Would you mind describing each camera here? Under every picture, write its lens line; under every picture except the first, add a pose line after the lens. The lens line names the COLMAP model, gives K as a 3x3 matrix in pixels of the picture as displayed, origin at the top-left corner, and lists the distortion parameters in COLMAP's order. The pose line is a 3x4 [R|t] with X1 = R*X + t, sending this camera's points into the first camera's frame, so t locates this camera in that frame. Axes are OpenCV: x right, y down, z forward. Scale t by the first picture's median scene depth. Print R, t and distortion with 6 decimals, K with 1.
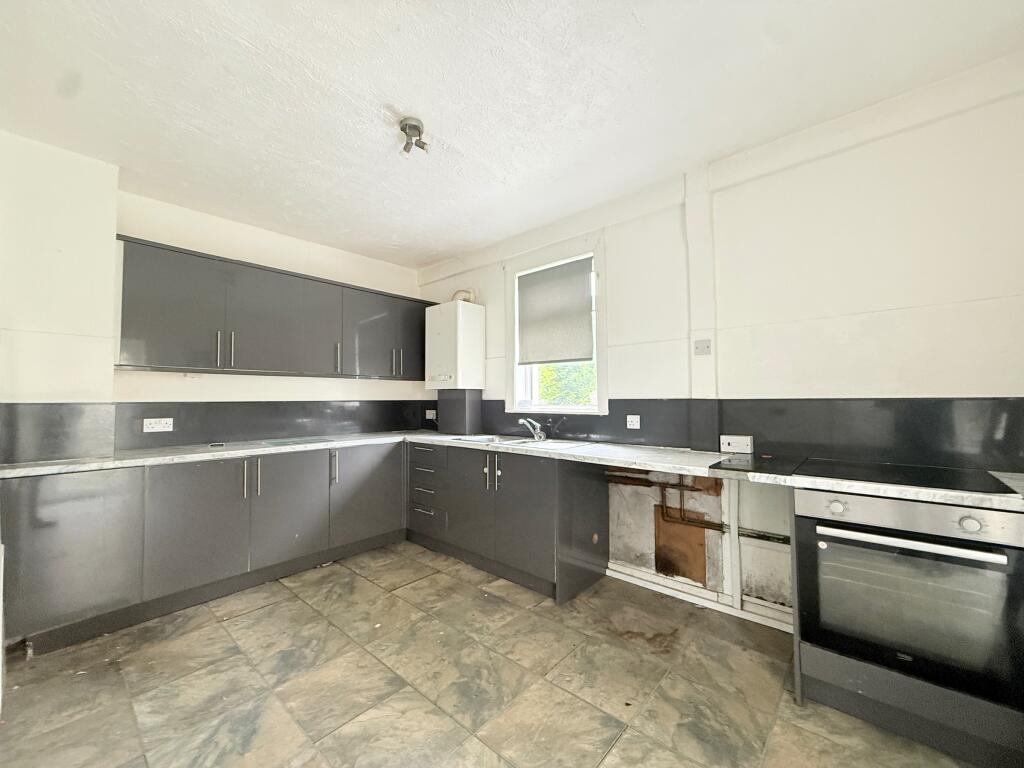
lens RADIAL K [[406.4, 0, 510.1], [0, 406.4, 385.9], [0, 0, 1]] dist [0.000670, 0.000335]
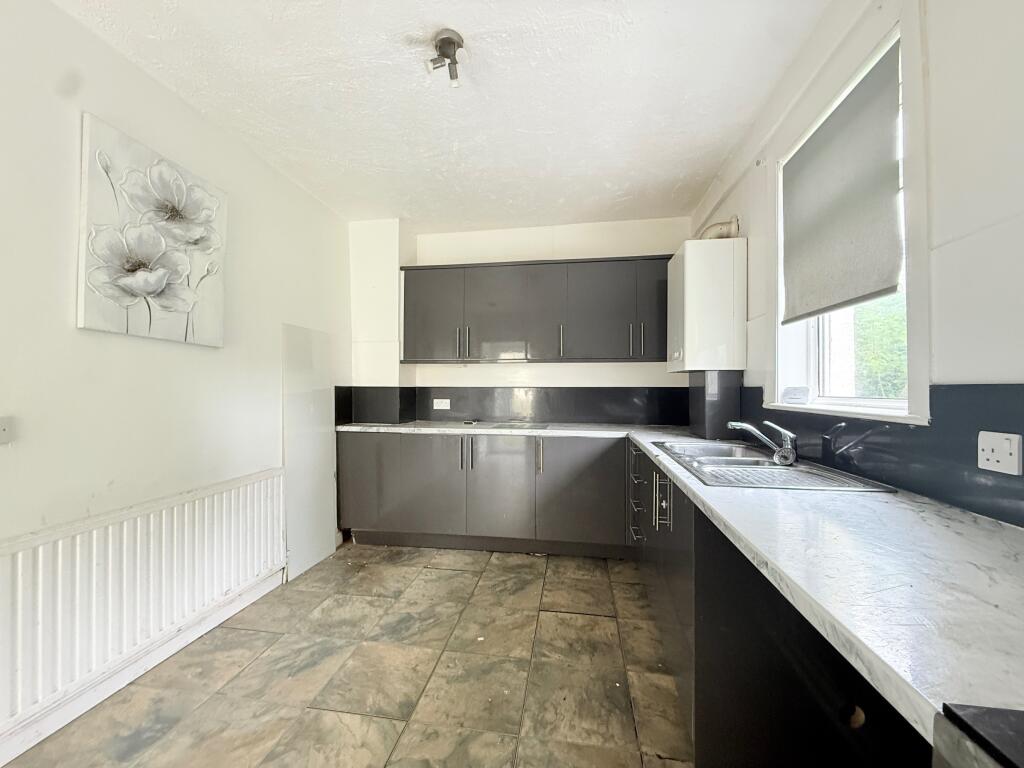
lens RADIAL K [[406.4, 0, 510.1], [0, 406.4, 385.9], [0, 0, 1]] dist [0.000670, 0.000335]
pose [[0.538173, 0.002789, -0.842830, 0.391019], [0.020888, 0.999643, 0.016646, 0.021119], [0.842575, -0.026564, 0.537923, 0.508911]]
